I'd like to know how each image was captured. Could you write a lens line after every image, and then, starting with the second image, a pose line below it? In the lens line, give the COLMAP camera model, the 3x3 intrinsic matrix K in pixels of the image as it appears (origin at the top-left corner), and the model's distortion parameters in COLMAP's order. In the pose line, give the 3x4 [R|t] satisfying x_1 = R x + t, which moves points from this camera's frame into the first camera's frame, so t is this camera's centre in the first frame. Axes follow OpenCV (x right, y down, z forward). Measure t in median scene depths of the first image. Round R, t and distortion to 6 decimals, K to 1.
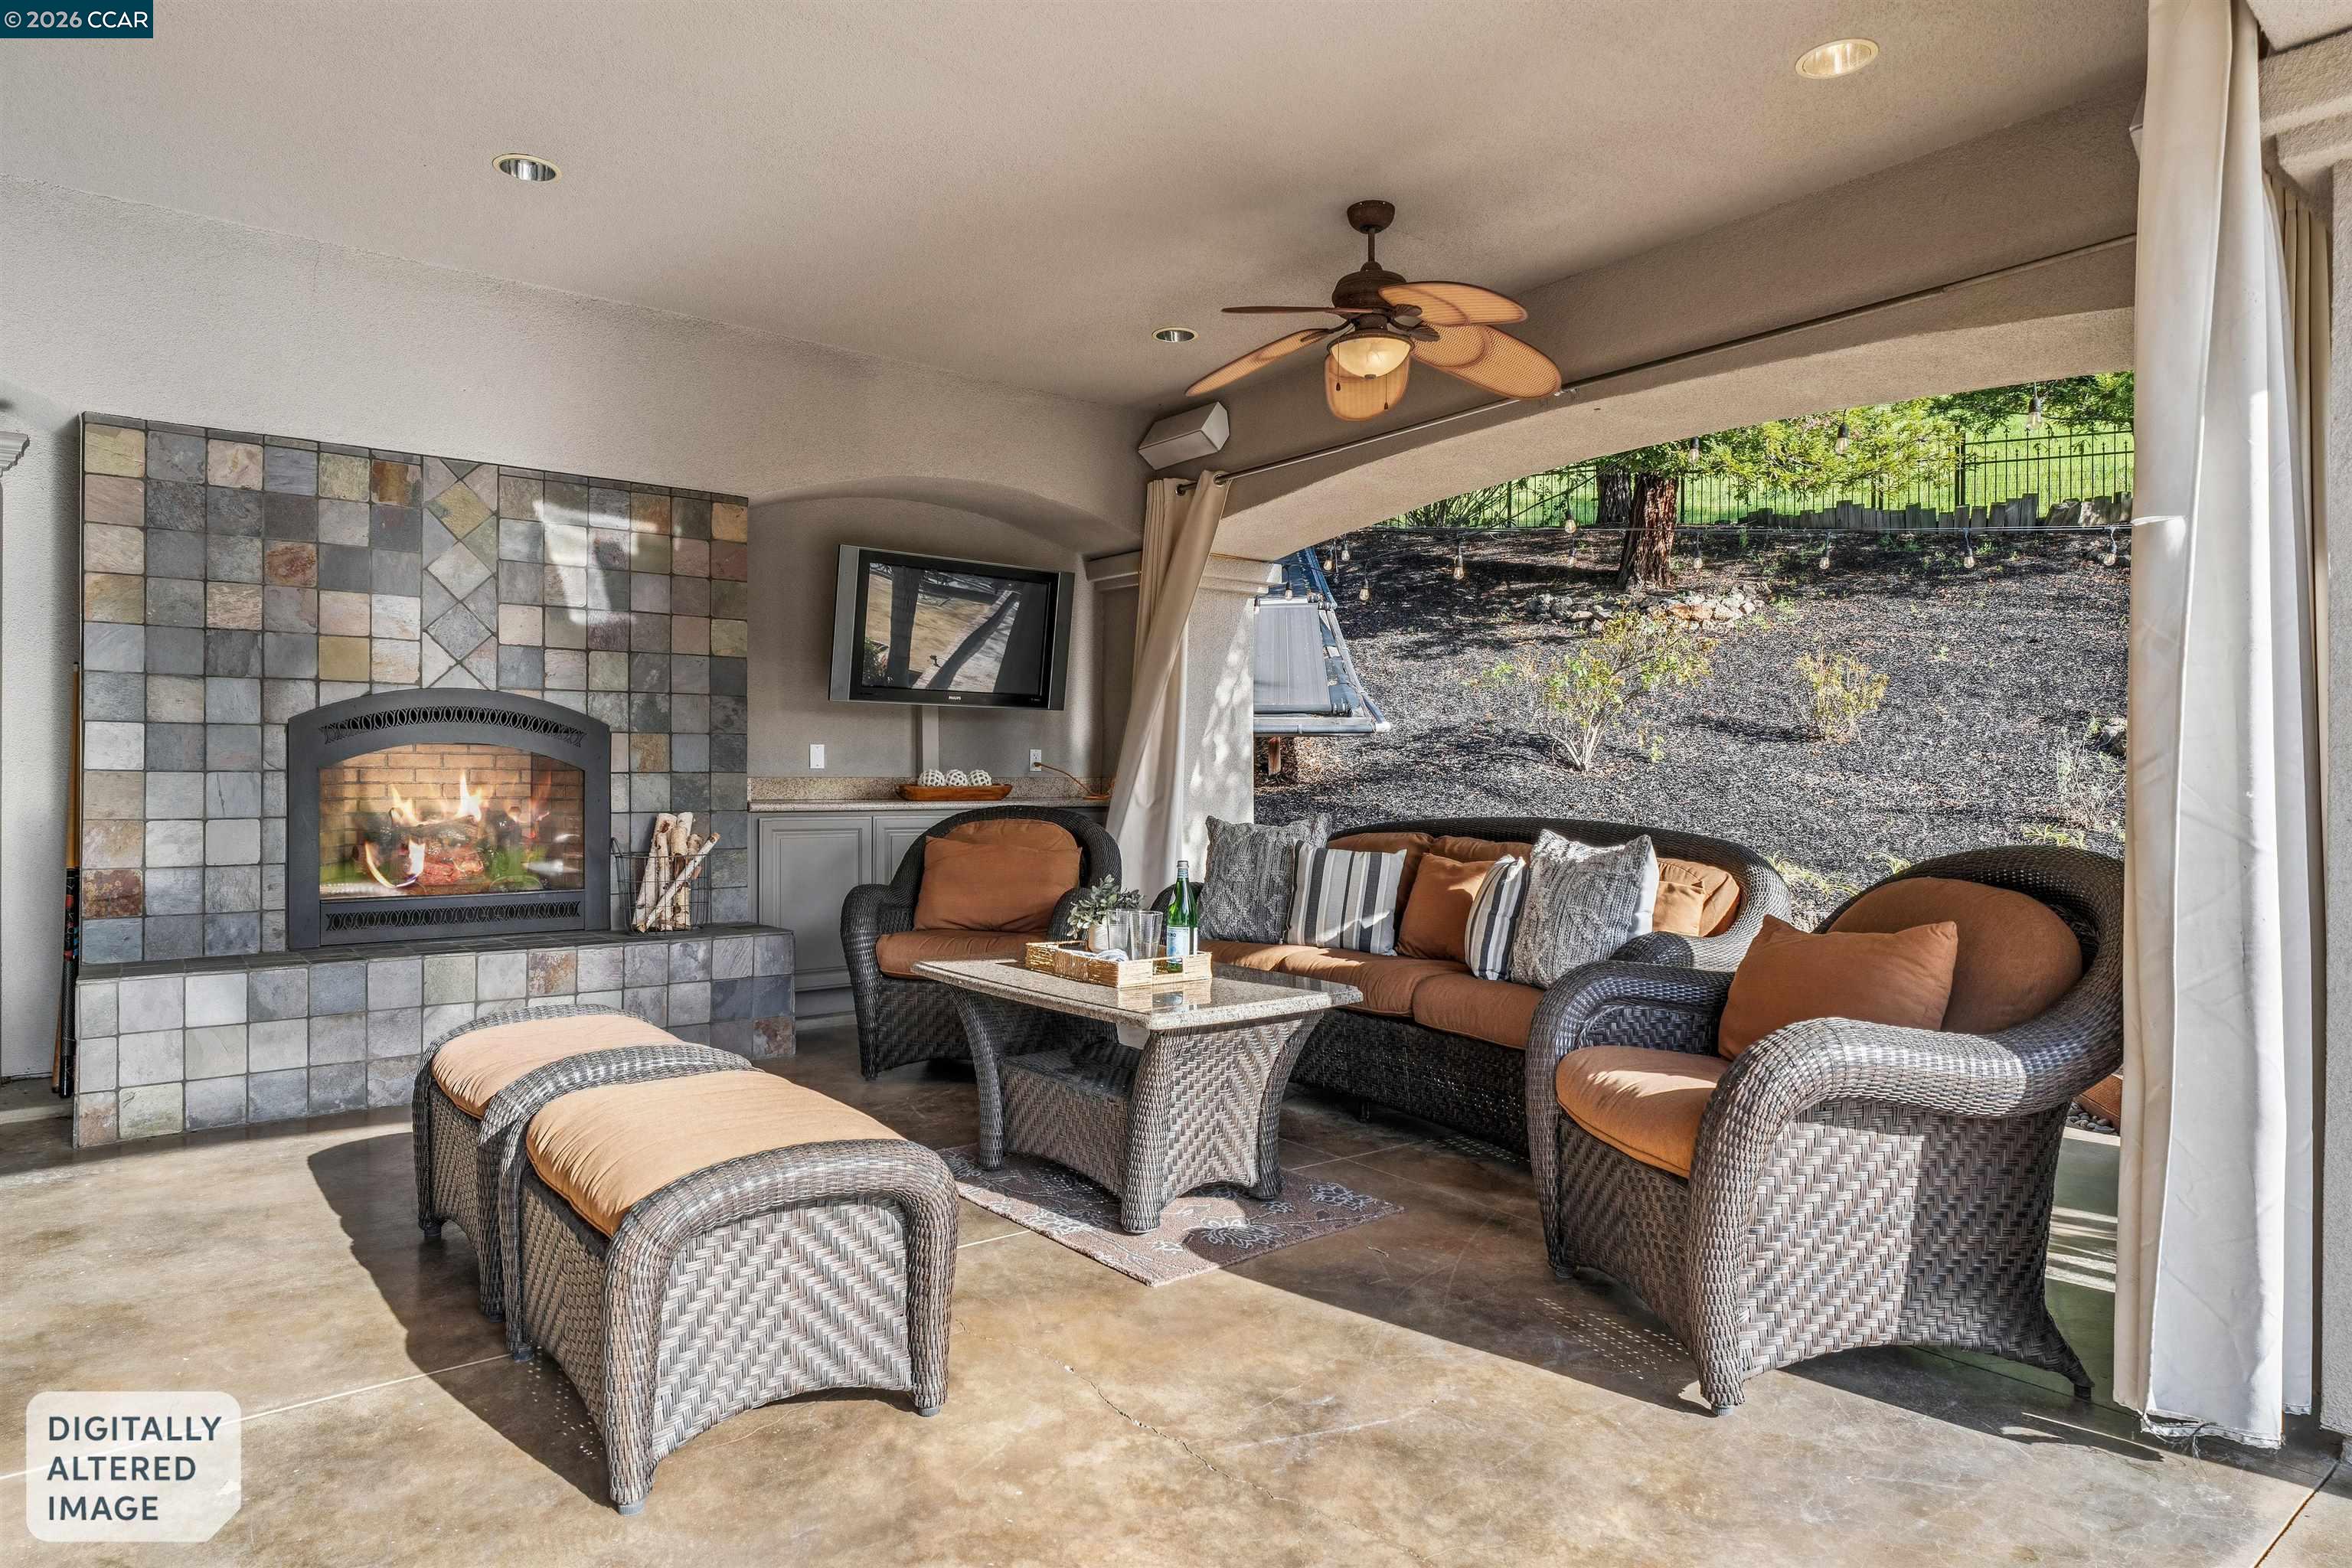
lens RADIAL K [[1379.8, 0, 1176.0], [0, 1379.8, 784.0], [0, 0, 1]] dist [0.000120, 0.000297]
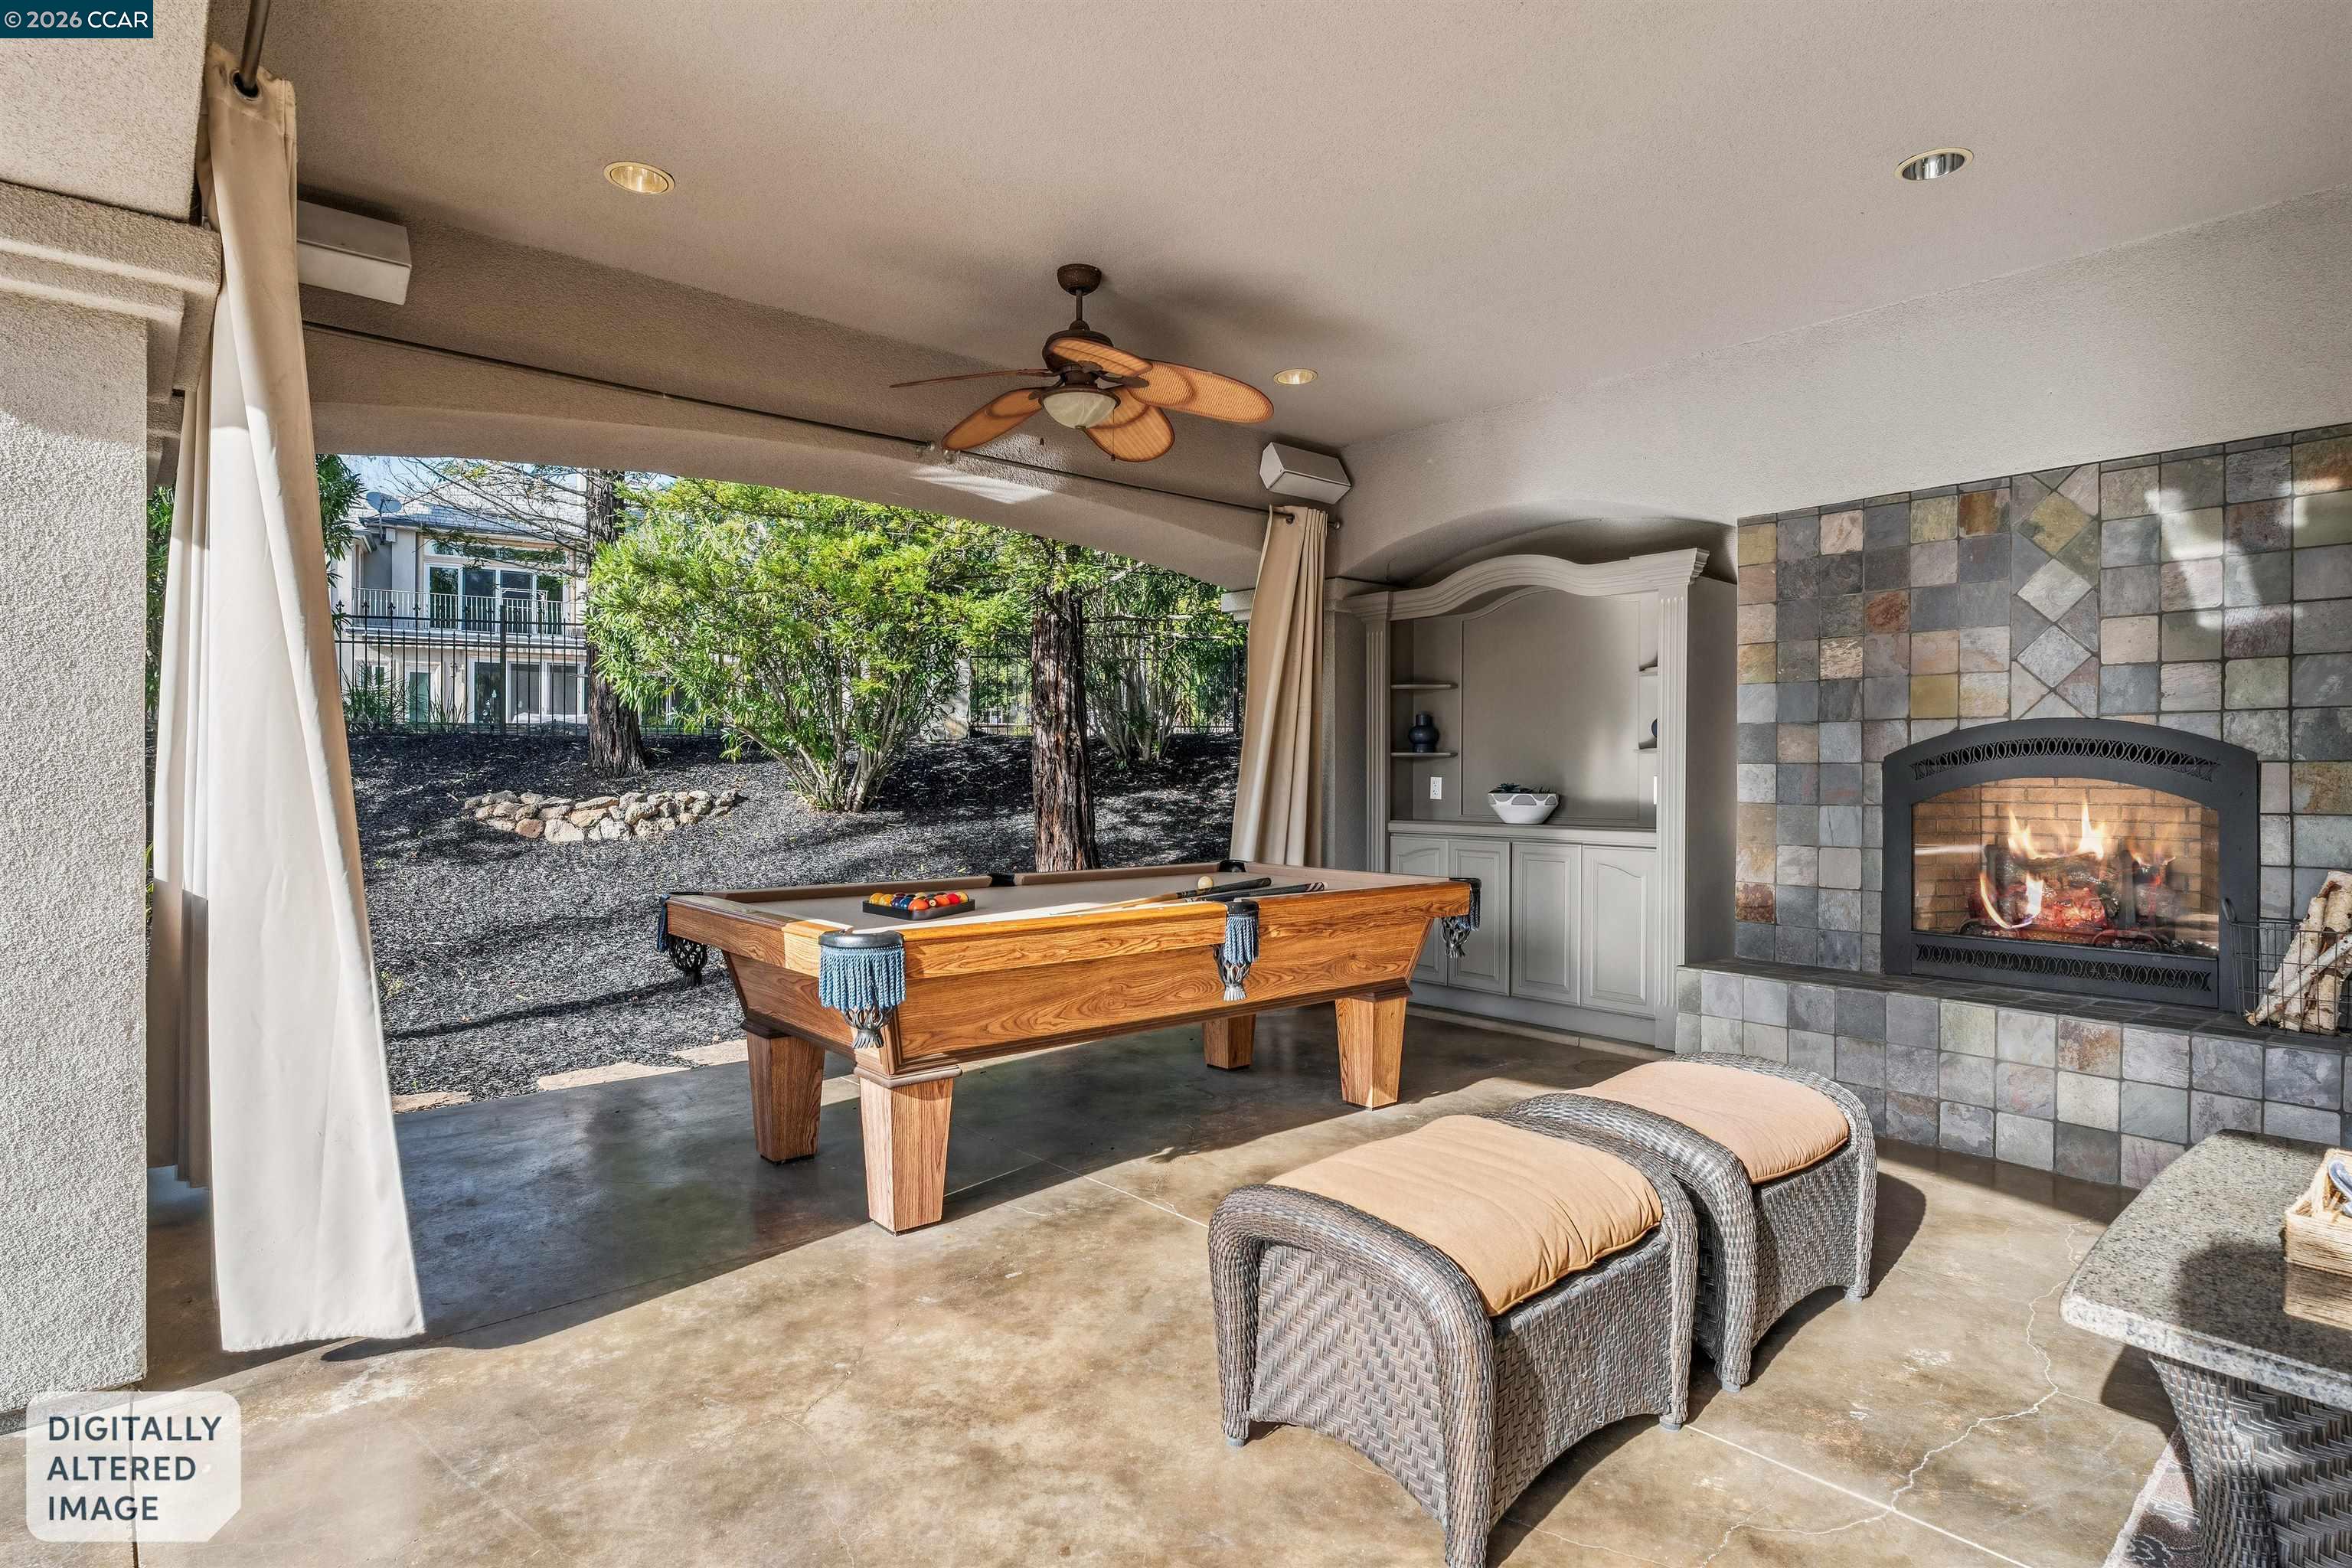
lens RADIAL K [[1269.5, 0, 1168.1], [0, 1269.5, 773.1], [0, 0, 1]] dist [-0.005263, -0.001320]
pose [[0.015457, -0.001565, -0.999879, 0.319855], [-0.008168, 0.999965, -0.001691, -0.027218], [0.999847, 0.008193, 0.015443, 0.408969]]
